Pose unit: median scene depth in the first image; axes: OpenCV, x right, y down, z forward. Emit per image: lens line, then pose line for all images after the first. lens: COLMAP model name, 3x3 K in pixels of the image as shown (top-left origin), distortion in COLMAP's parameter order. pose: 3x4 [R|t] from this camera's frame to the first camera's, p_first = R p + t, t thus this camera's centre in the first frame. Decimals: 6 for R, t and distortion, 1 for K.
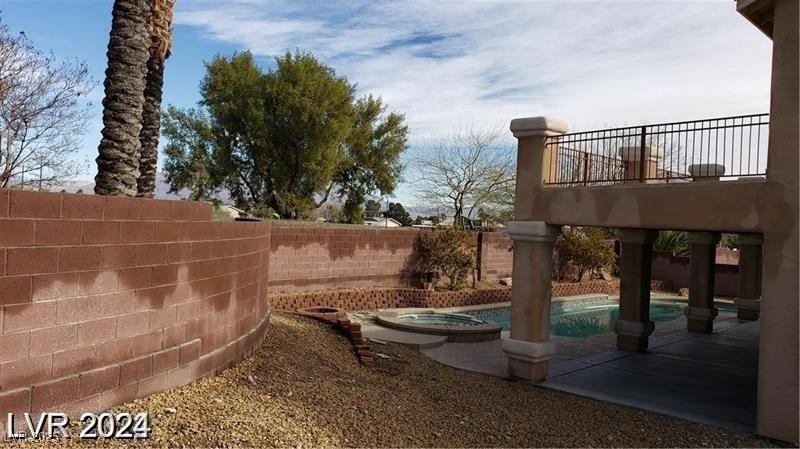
lens RADIAL K [[614.0, 0, 400.0], [0, 614.0, 224.5], [0, 0, 1]] dist [0.029148, -0.003078]
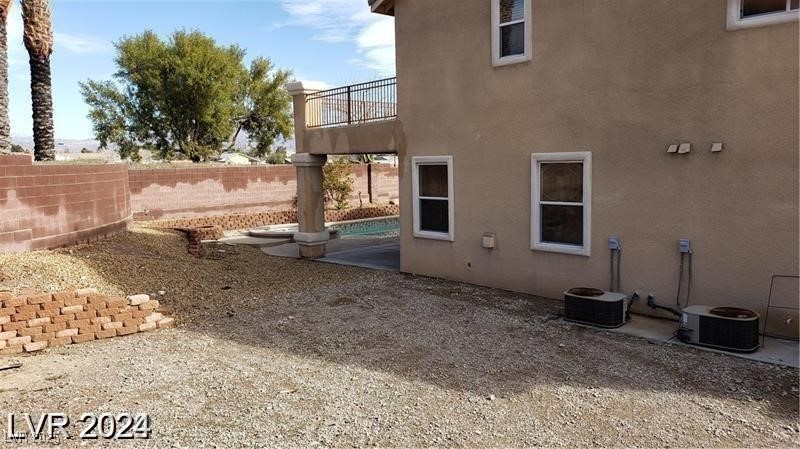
lens RADIAL K [[600.1, 0, 416.0], [0, 600.1, 226.2], [0, 0, 1]] dist [0.015114, 0.001062]
pose [[0.997855, -0.065257, -0.005186, 0.441169], [0.065438, 0.992143, 0.106626, 0.030786], [-0.001813, -0.106737, 0.994286, -0.424835]]
